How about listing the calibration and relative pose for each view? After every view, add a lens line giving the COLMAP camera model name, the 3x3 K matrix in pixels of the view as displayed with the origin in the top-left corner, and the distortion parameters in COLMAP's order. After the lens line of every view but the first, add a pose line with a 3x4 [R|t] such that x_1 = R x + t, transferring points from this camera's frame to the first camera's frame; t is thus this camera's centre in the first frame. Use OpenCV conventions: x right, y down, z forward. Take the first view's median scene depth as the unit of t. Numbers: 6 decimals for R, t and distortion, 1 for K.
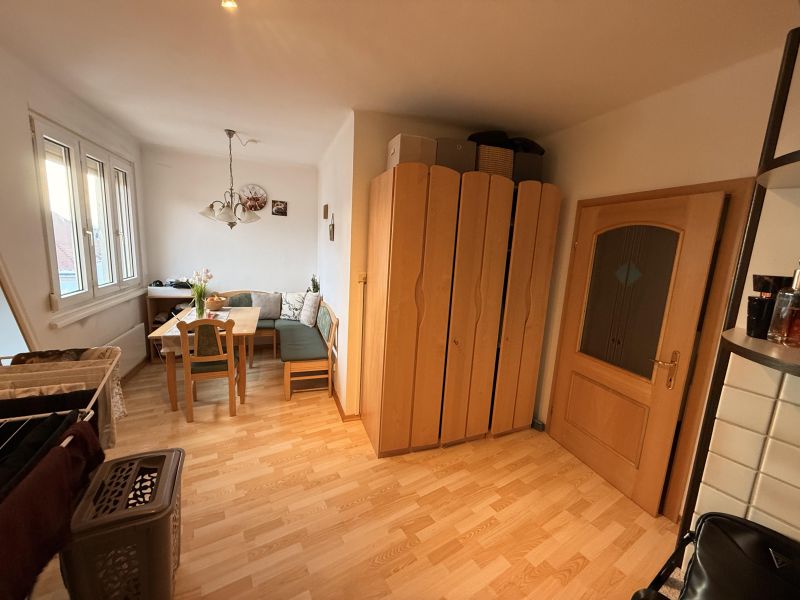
lens RADIAL K [[318.9, 0, 400.4], [0, 318.9, 300.0], [0, 0, 1]] dist [0.001087, -0.000352]
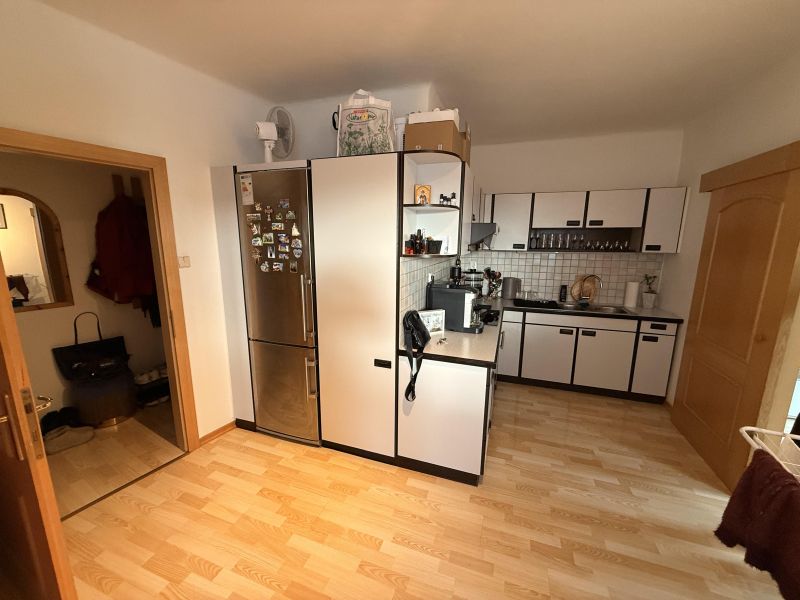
lens RADIAL K [[318.9, 0, 399.9], [0, 318.9, 298.5], [0, 0, 1]] dist [0.001087, -0.000352]
pose [[-0.615982, -0.211722, 0.758775, -0.298170], [0.078591, 0.941884, 0.326617, -0.122309], [-0.783830, 0.260823, -0.563544, 0.679247]]
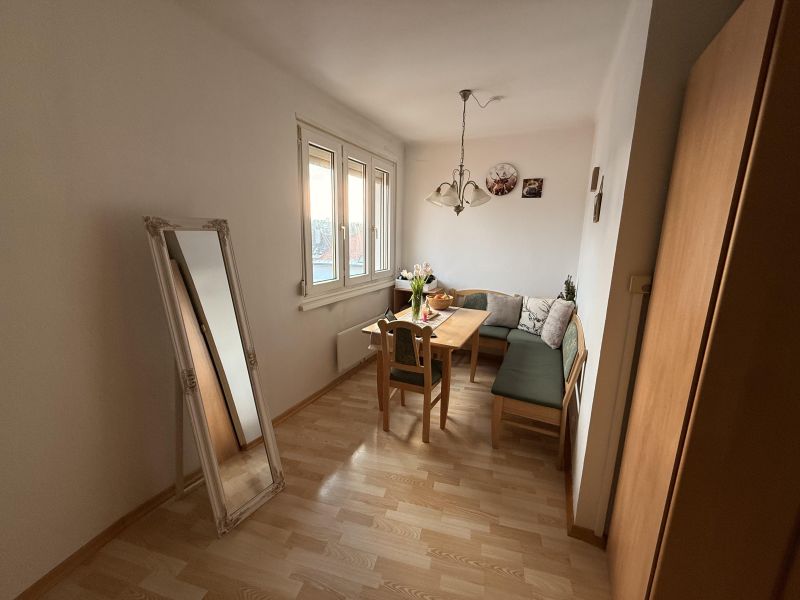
lens RADIAL K [[318.9, 0, 398.1], [0, 318.9, 298.7], [0, 0, 1]] dist [0.001087, -0.000352]
pose [[0.679322, 0.099279, -0.727093, -0.013737], [-0.100393, 0.994064, 0.041934, -0.031449], [0.726940, 0.044508, 0.685257, 0.391434]]
